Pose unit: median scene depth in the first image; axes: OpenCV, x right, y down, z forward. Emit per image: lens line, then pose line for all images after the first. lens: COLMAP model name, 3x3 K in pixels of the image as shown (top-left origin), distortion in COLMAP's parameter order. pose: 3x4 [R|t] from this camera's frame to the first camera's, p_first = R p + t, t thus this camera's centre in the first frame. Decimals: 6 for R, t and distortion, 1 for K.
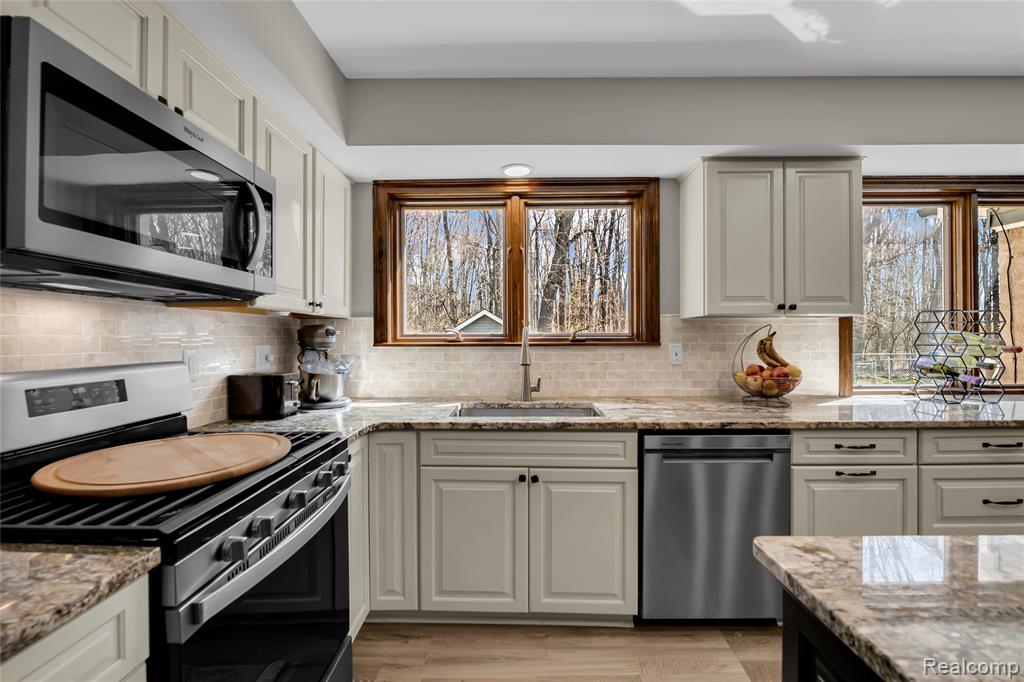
lens RADIAL K [[420.3, 0, 513.9], [0, 420.3, 337.6], [0, 0, 1]] dist [-0.010440, -0.001701]
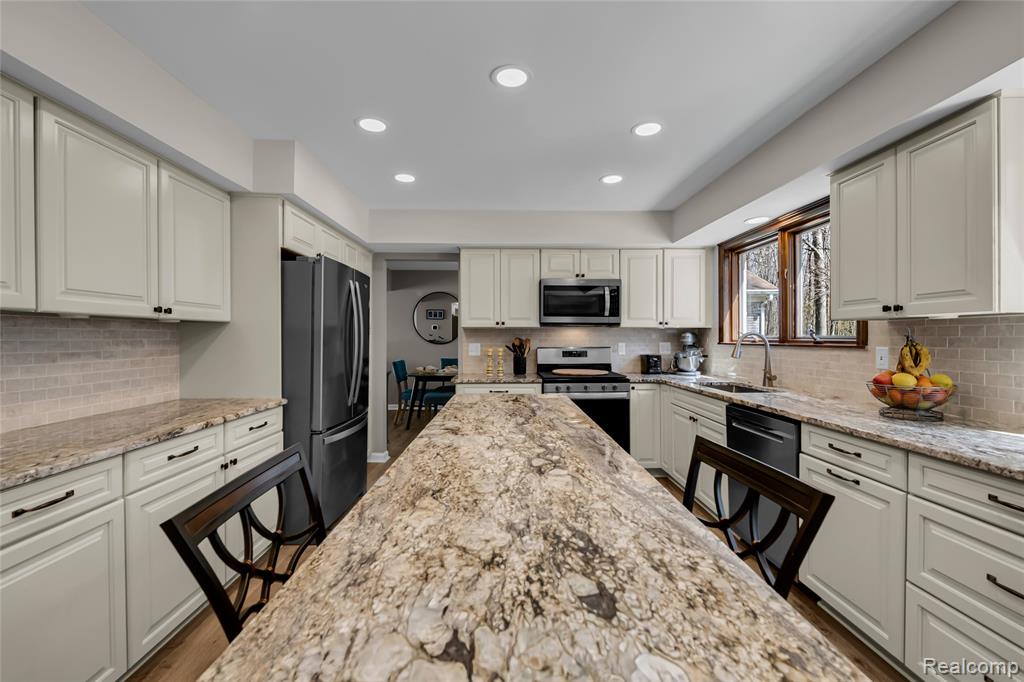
lens RADIAL K [[420.3, 0, 509.0], [0, 420.3, 339.5], [0, 0, 1]] dist [-0.010440, -0.001701]
pose [[0.040407, 0.007166, -0.999158, 1.731326], [0.000491, 0.999974, 0.007192, -0.013762], [0.999183, -0.000781, 0.040402, 0.145260]]
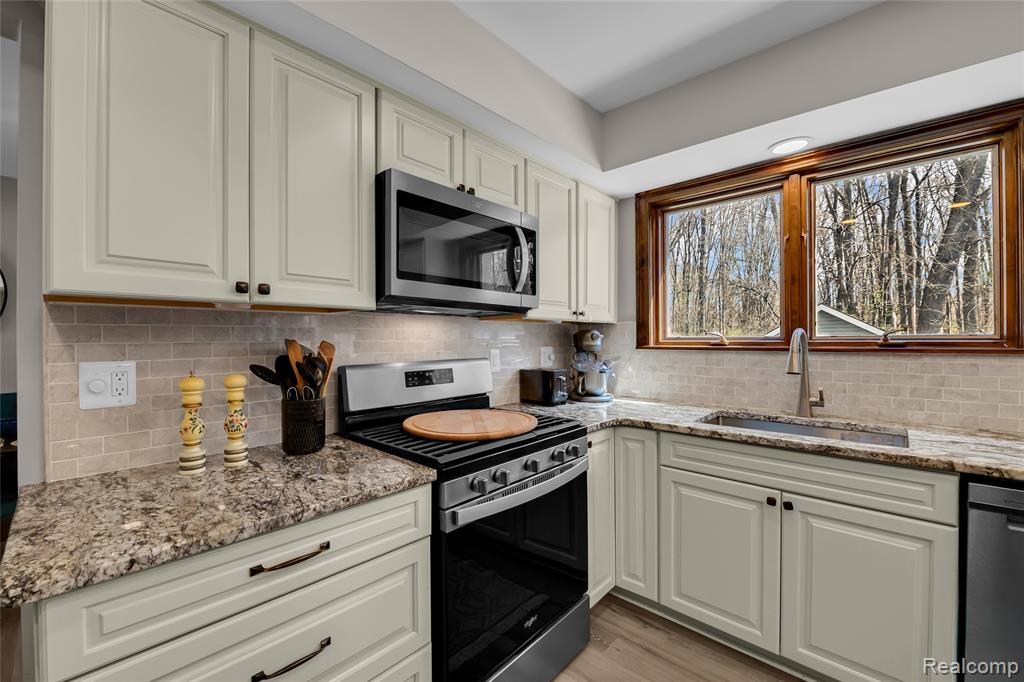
lens RADIAL K [[420.3, 0, 510.8], [0, 420.3, 340.8], [0, 0, 1]] dist [-0.010440, -0.001701]
pose [[0.745485, 0.001667, -0.666520, 0.191171], [0.001737, 0.999989, 0.004444, -0.007053], [0.666520, -0.004471, 0.745474, -0.018770]]
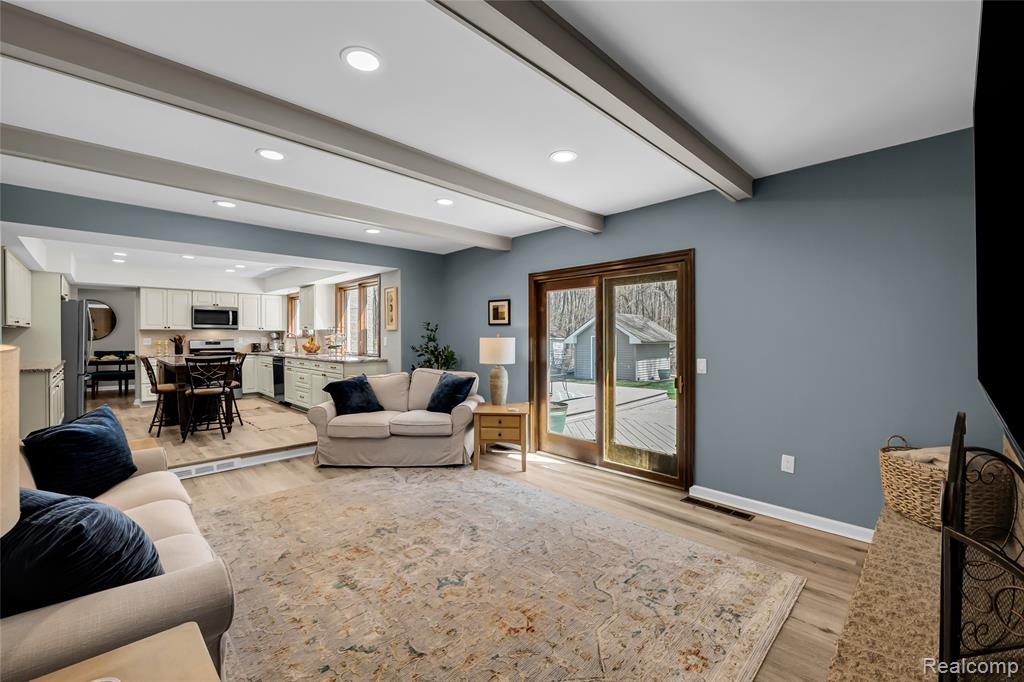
lens RADIAL K [[420.3, 0, 509.5], [0, 420.3, 339.7], [0, 0, 1]] dist [-0.010440, -0.001701]
pose [[0.718174, 0.007142, -0.695827, 5.110030], [-0.001428, 0.999960, 0.008789, 0.000822], [0.695862, -0.005318, 0.718156, -0.453061]]
